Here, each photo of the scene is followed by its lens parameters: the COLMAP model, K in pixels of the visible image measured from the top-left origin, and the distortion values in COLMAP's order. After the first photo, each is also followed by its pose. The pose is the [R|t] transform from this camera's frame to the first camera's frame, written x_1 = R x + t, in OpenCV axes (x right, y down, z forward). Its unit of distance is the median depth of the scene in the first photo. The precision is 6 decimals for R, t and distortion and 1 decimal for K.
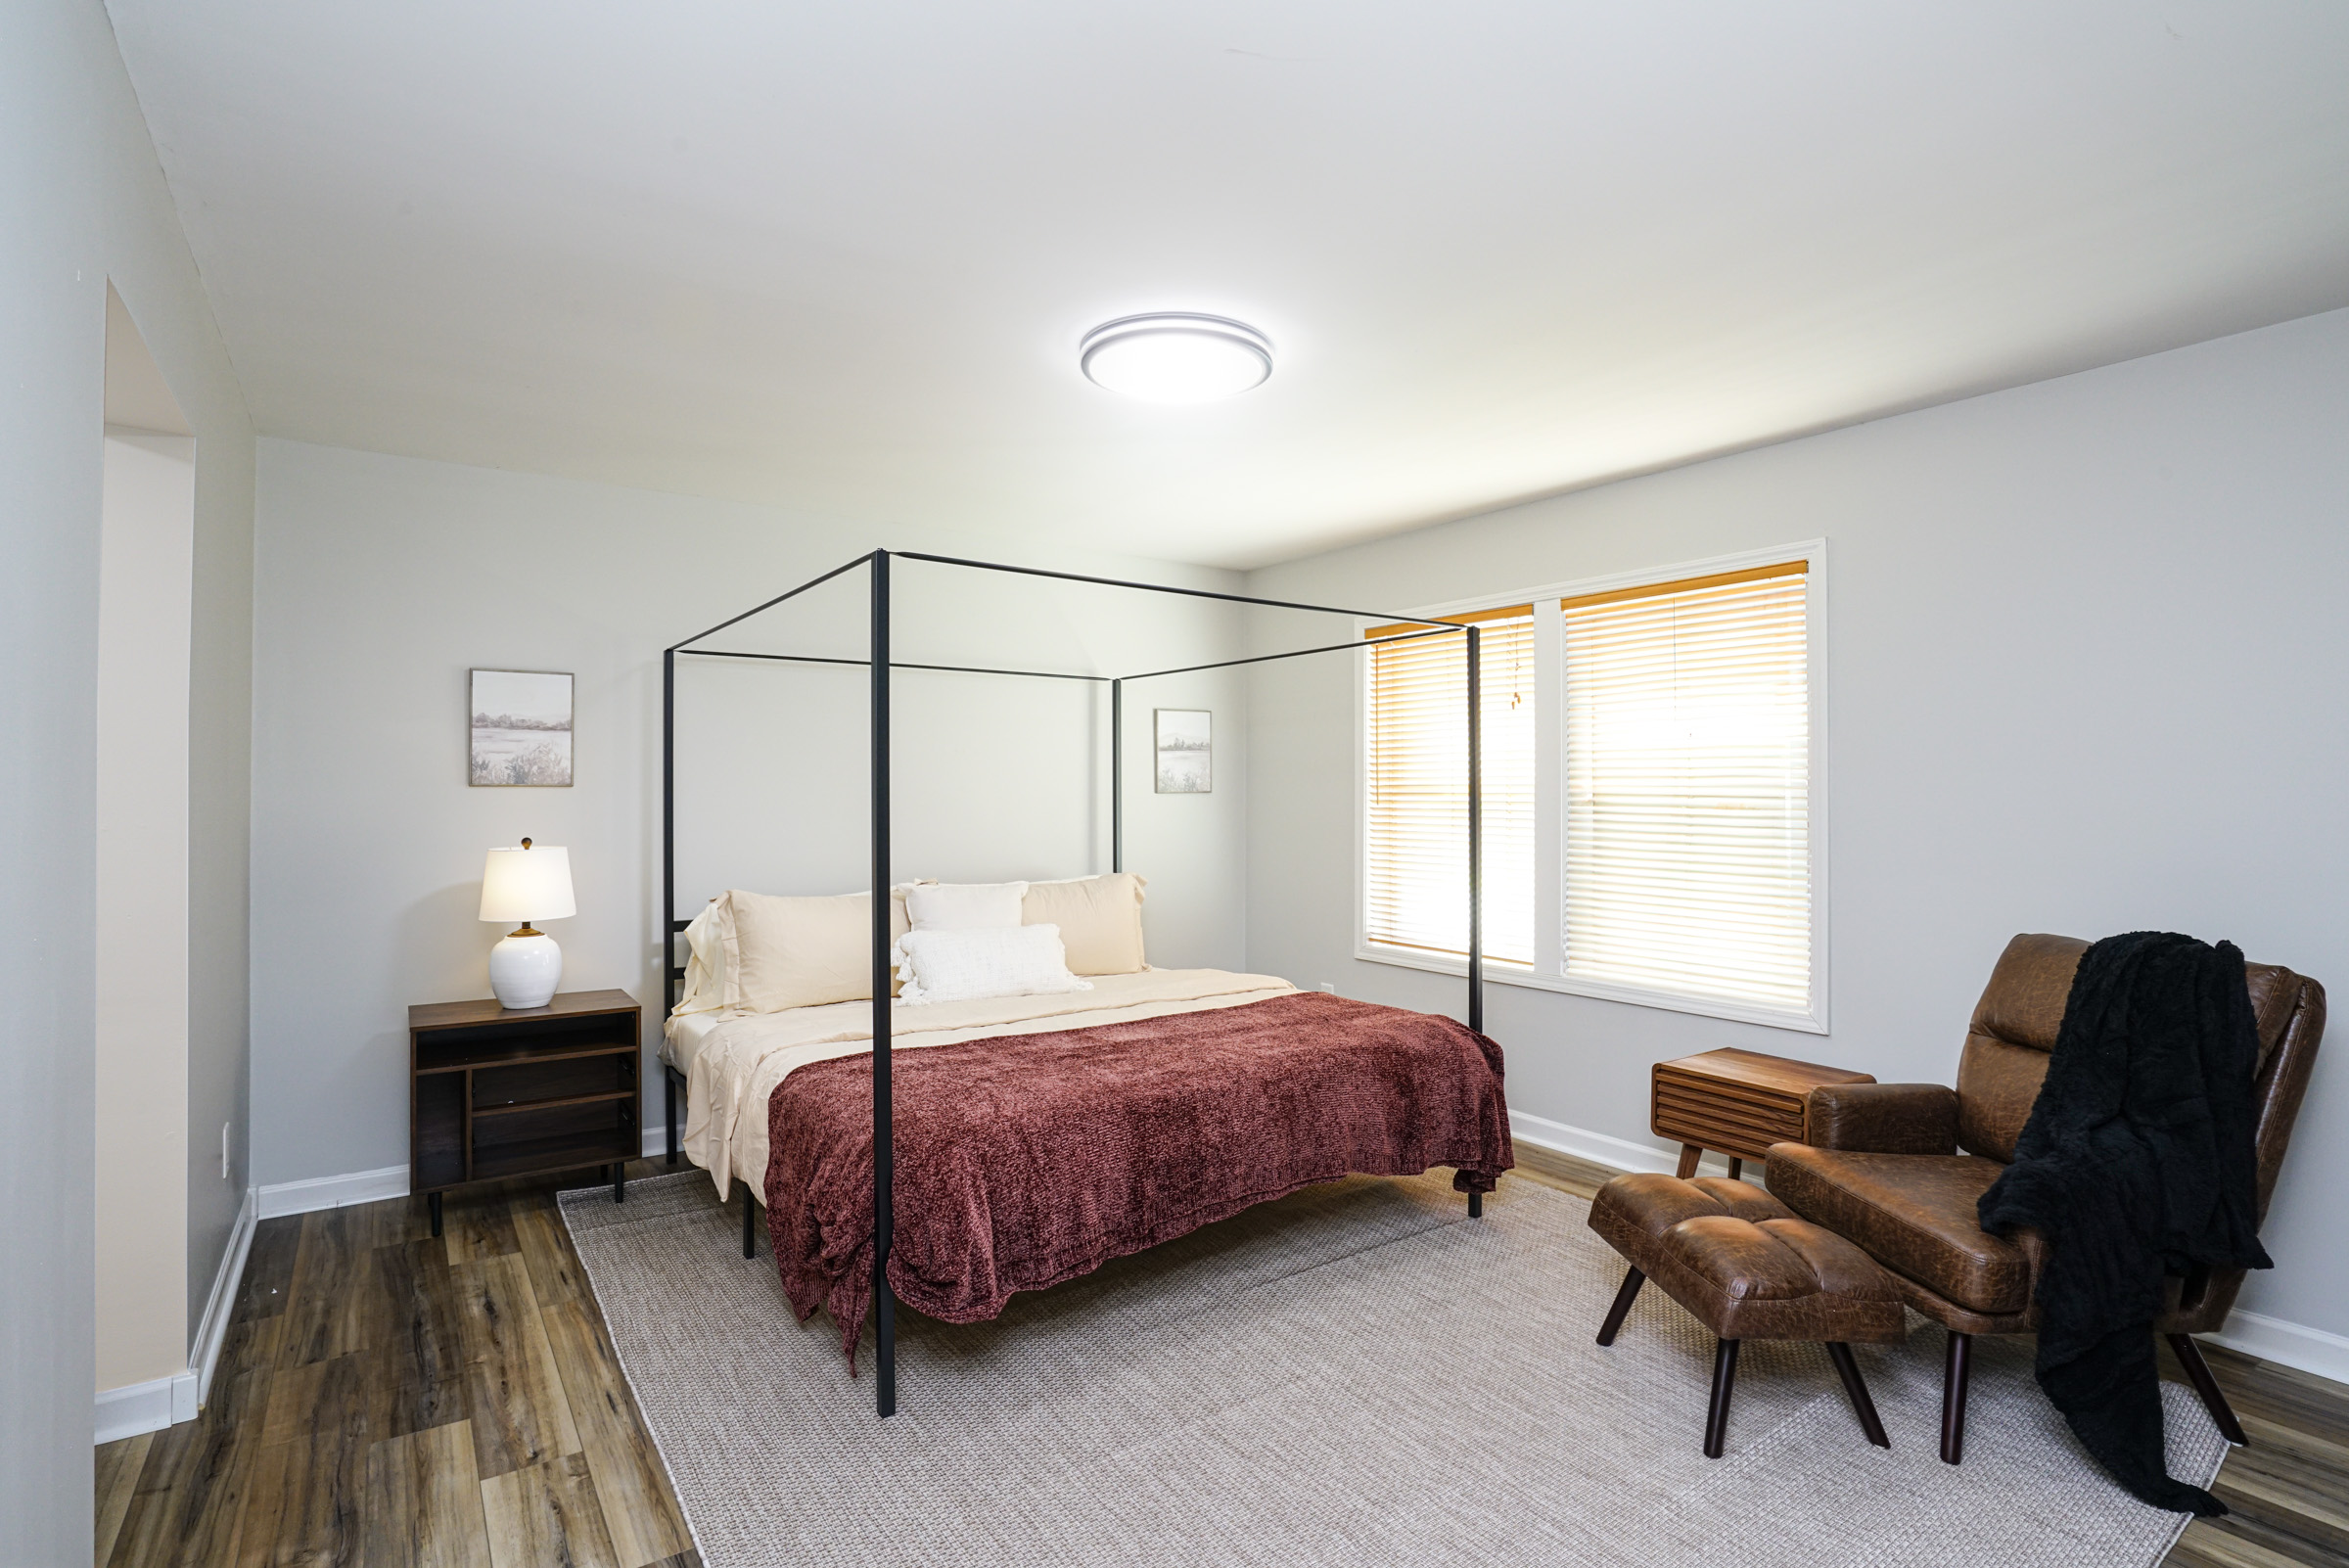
lens RADIAL K [[1108.6, 0, 1179.6], [0, 1108.6, 784.5], [0, 0, 1]] dist [0.000295, -0.000150]
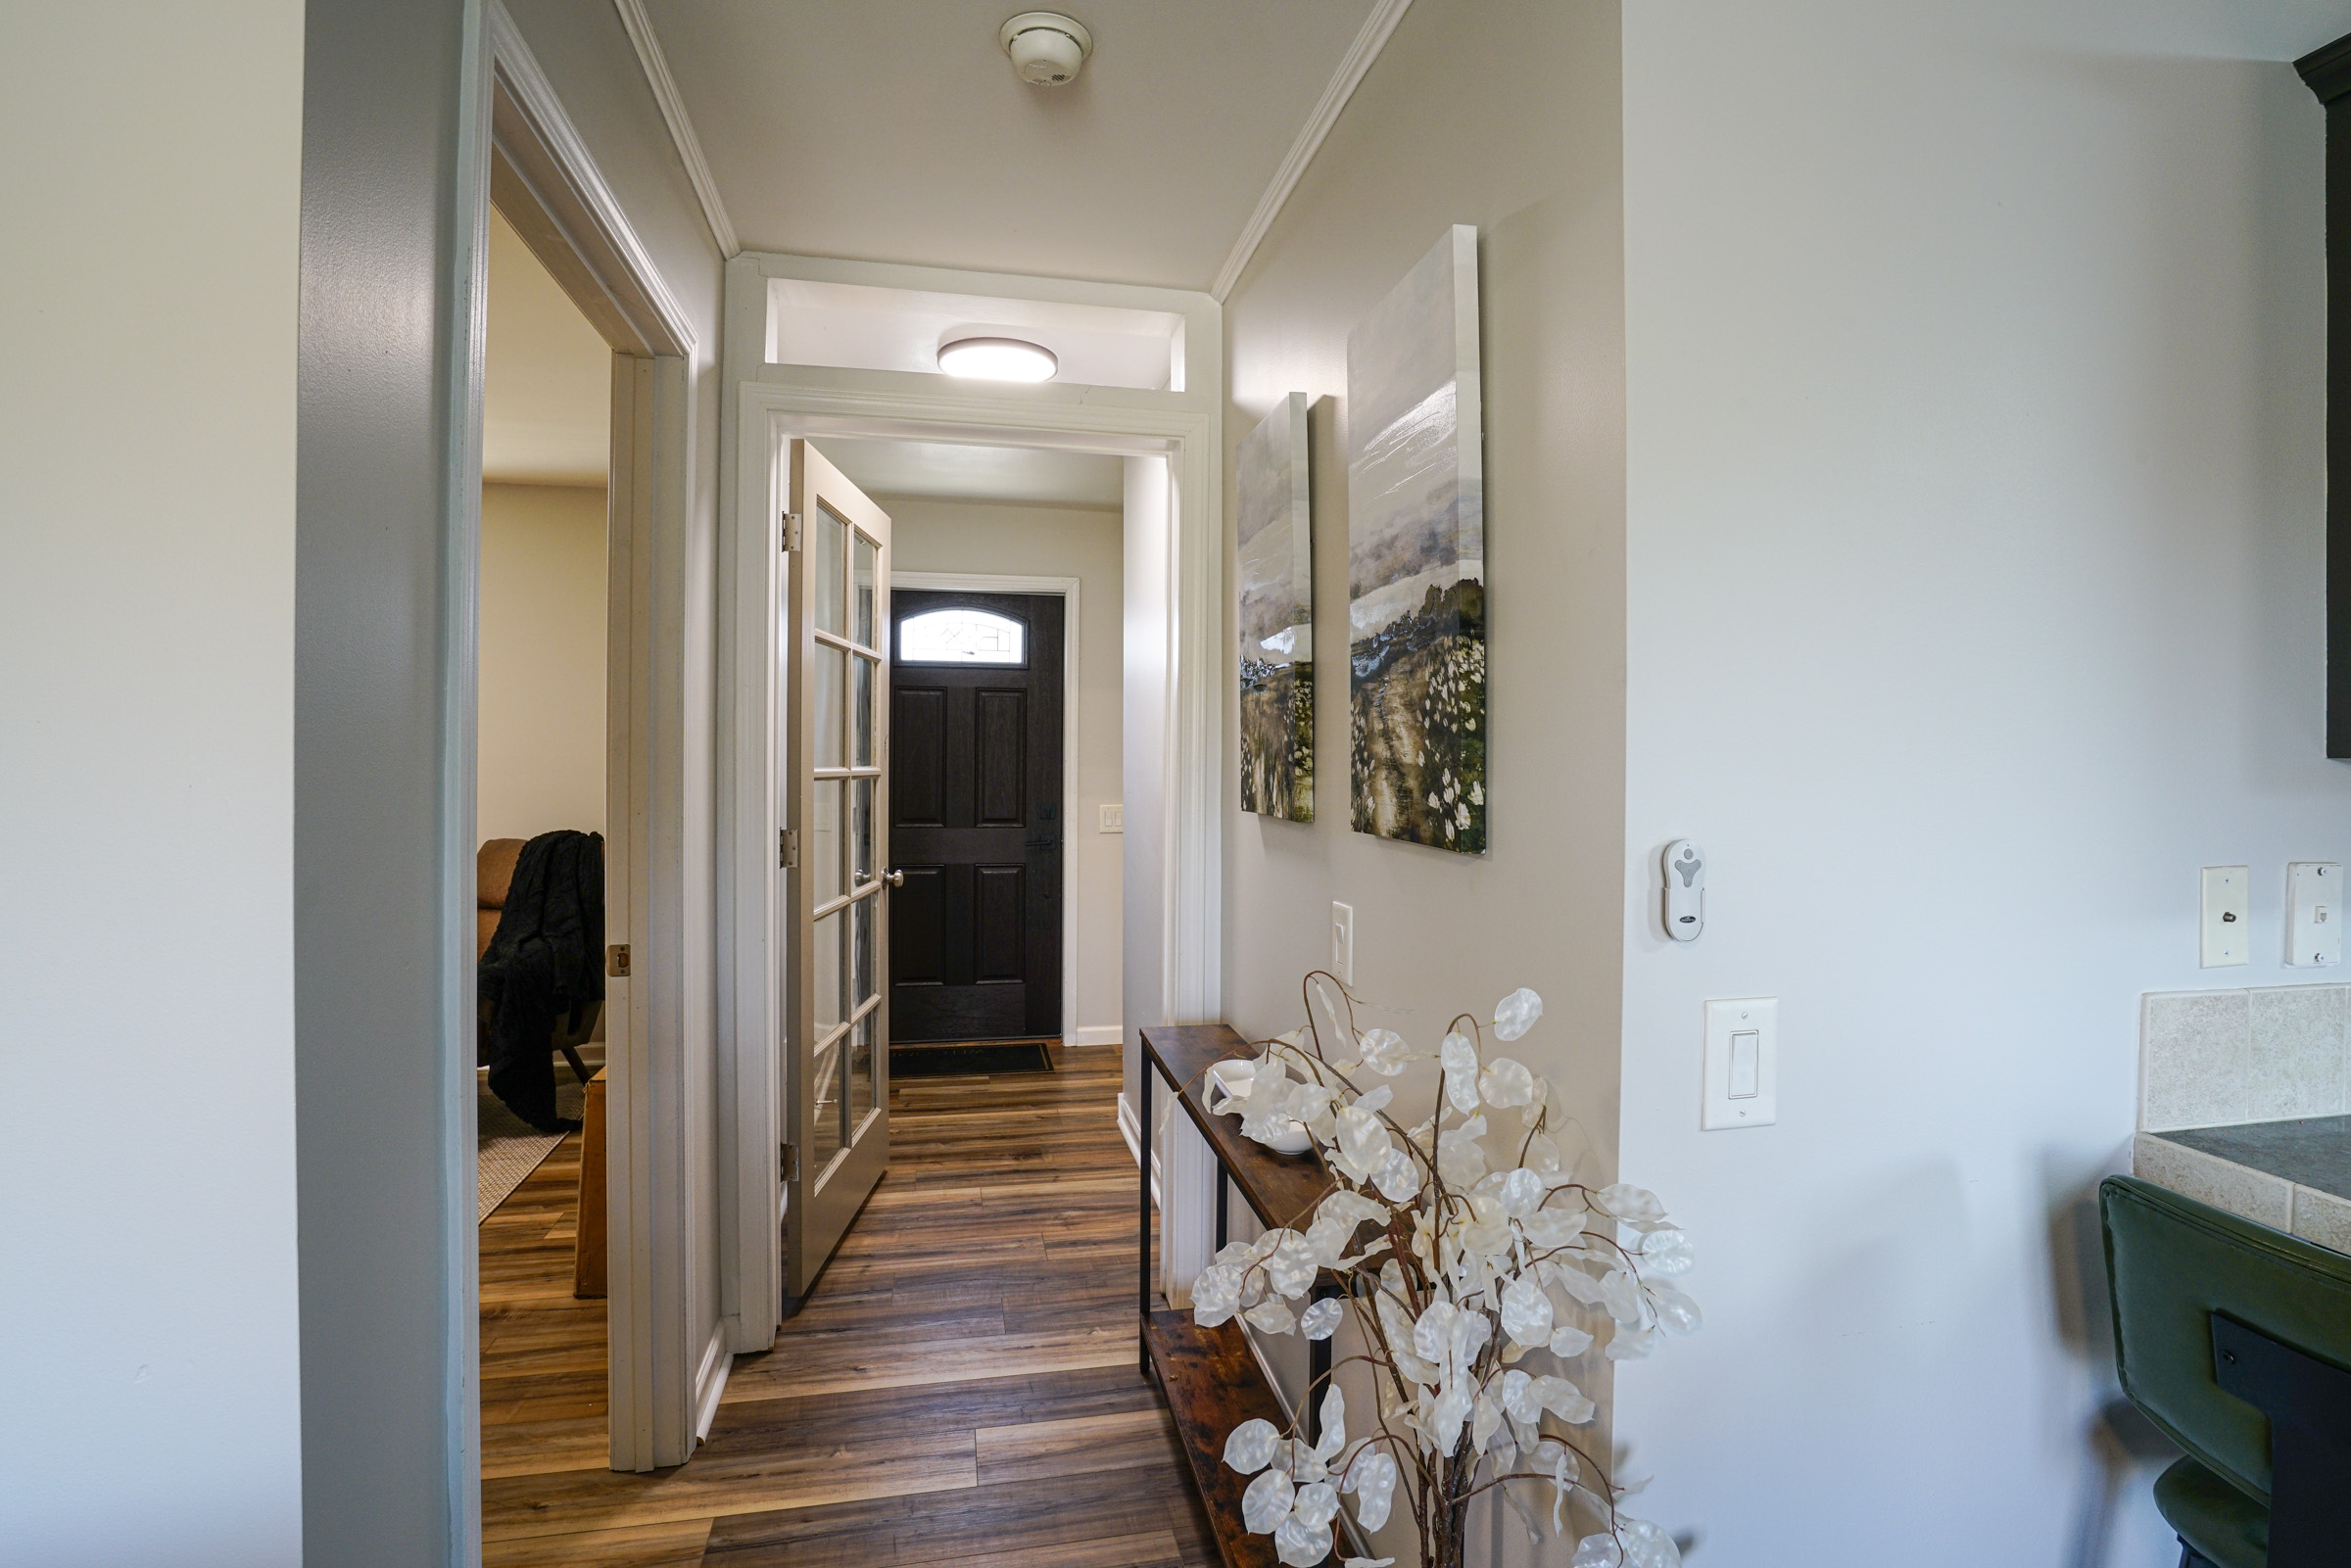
lens RADIAL K [[1109.5, 0, 1176.5], [0, 1109.5, 770.9], [0, 0, 1]] dist [0.000295, -0.000150]
pose [[0.389710, -0.014185, 0.920828, -0.351784], [-0.000802, 0.999876, 0.015742, 0.016708], [-0.920937, -0.006873, 0.389651, -0.588771]]
